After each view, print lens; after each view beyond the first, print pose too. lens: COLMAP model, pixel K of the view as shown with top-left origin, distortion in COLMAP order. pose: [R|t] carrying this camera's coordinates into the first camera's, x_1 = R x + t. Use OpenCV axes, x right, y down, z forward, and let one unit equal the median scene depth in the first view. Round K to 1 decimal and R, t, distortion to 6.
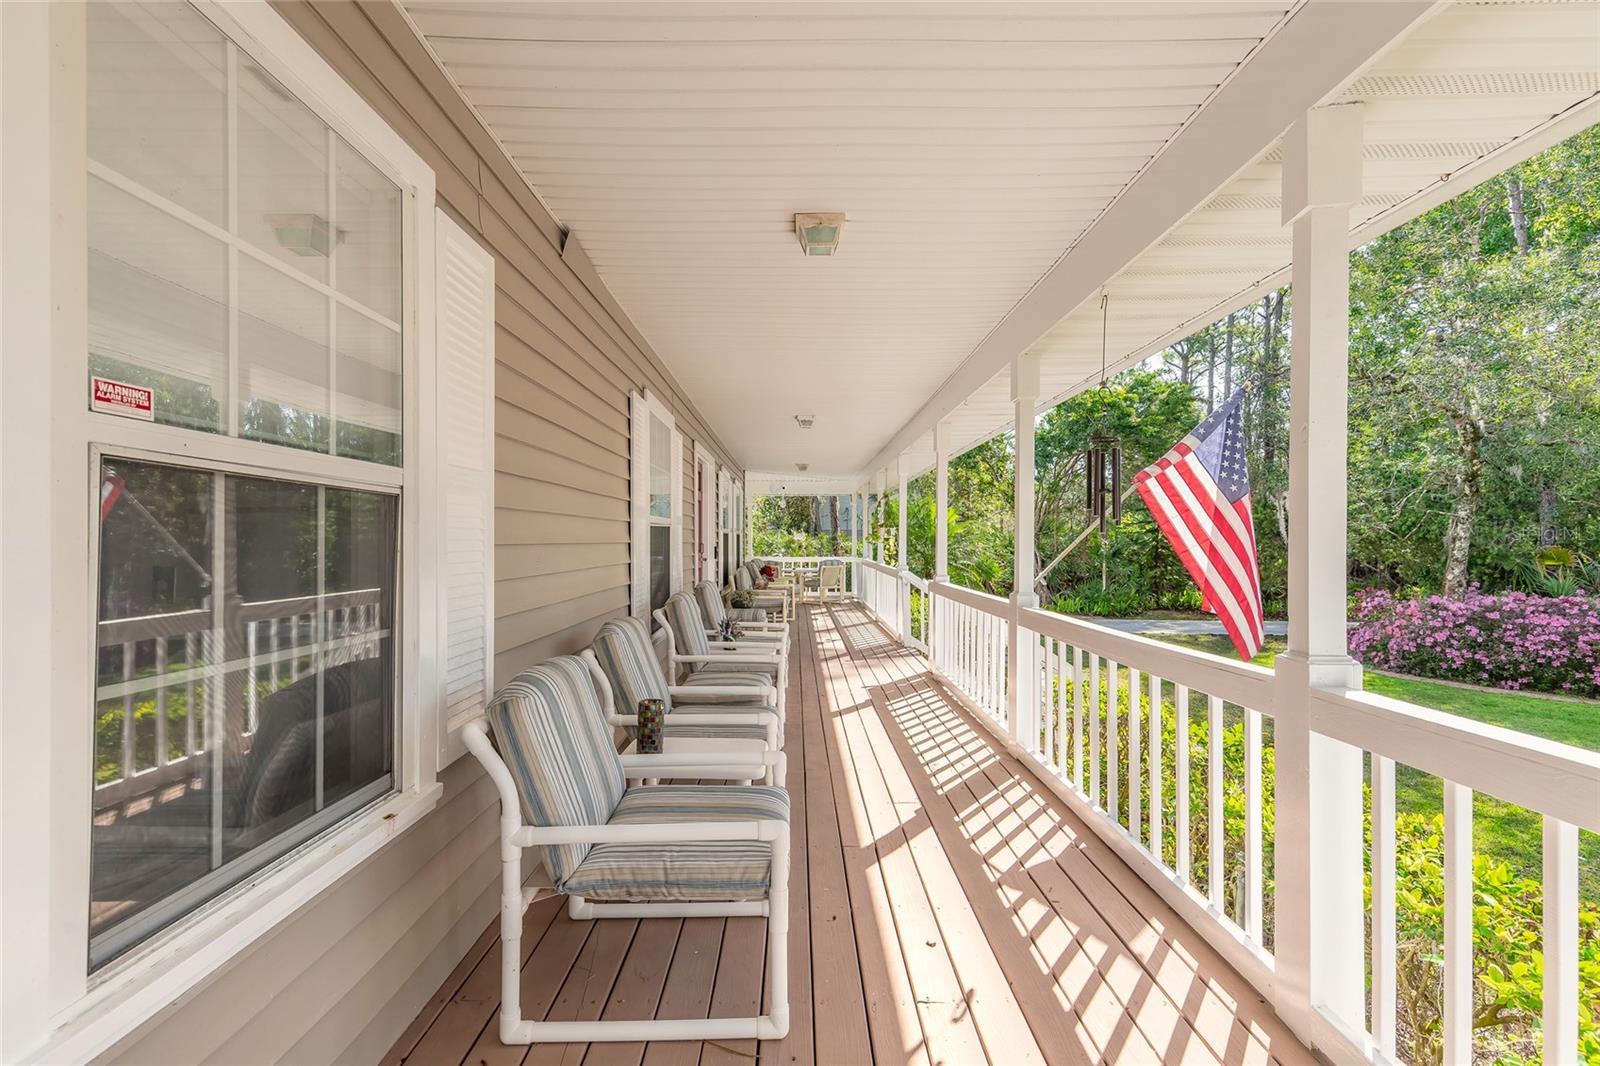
lens RADIAL K [[740.9, 0, 804.5], [0, 740.9, 539.6], [0, 0, 1]] dist [0.000856, -0.000068]
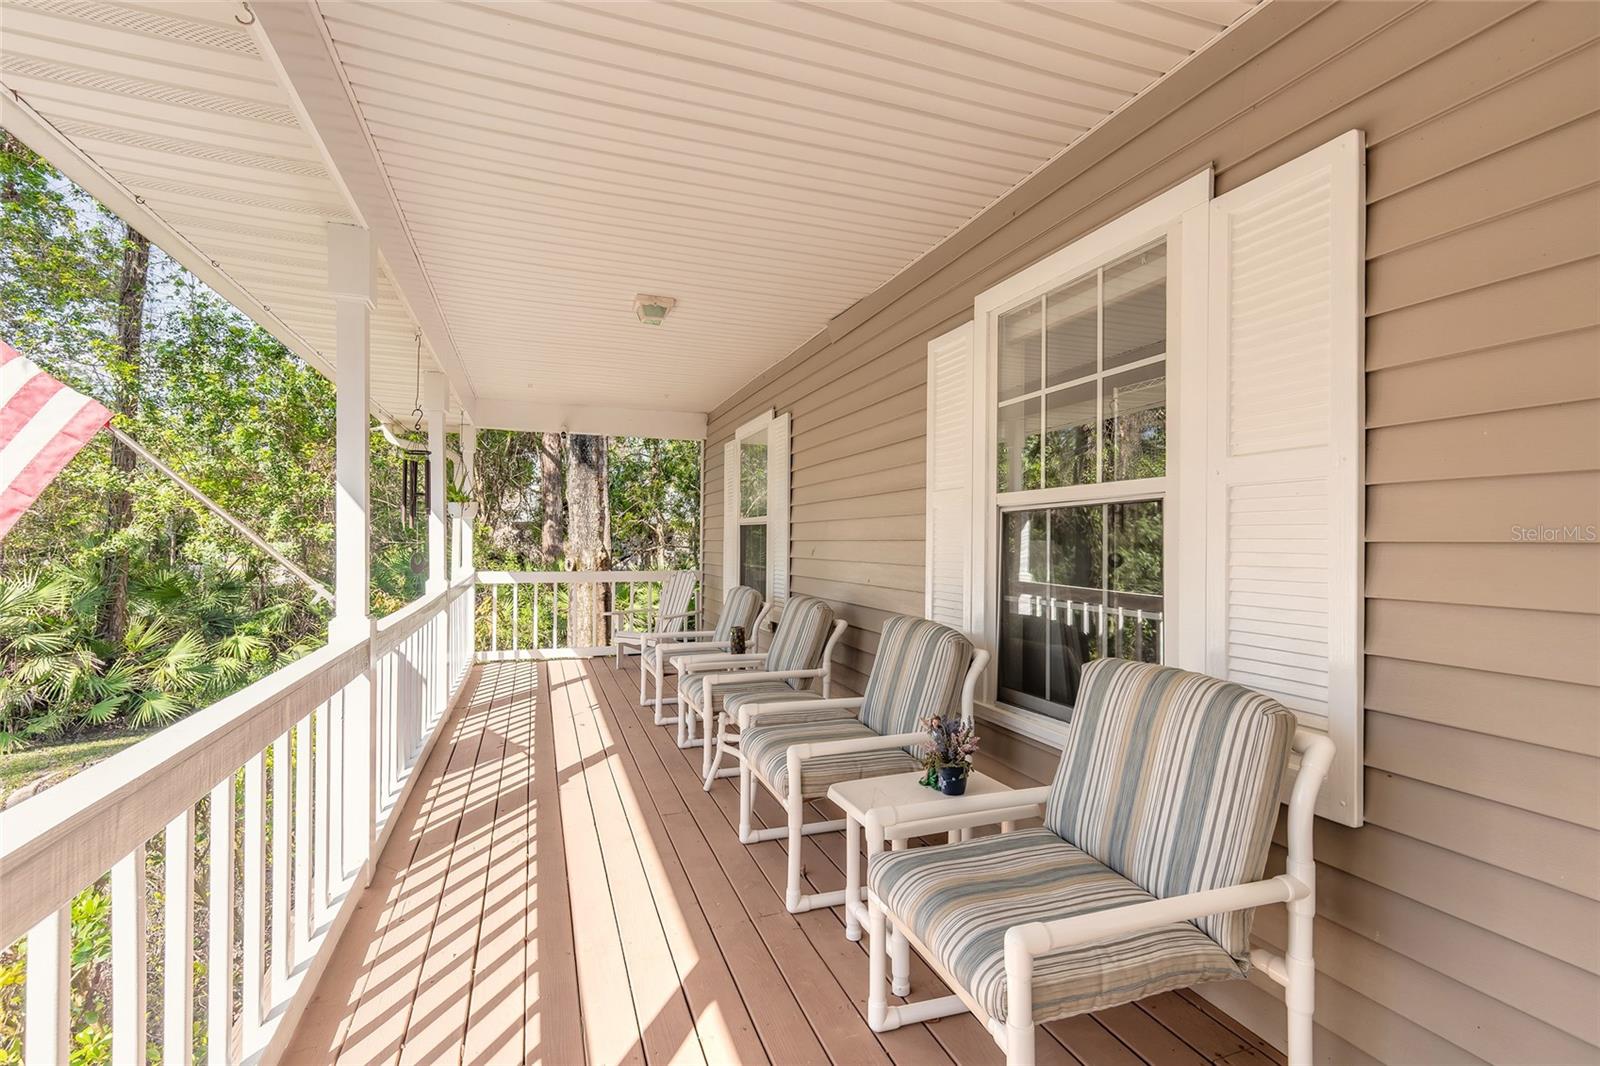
lens RADIAL K [[740.9, 0, 804.5], [0, 740.9, 539.6], [0, 0, 1]] dist [0.000856, -0.000068]
pose [[-0.943292, -0.002932, -0.331952, 0.180691], [-0.001969, 0.999993, -0.003236, 0.010023], [0.331959, -0.002399, -0.943291, 2.118065]]
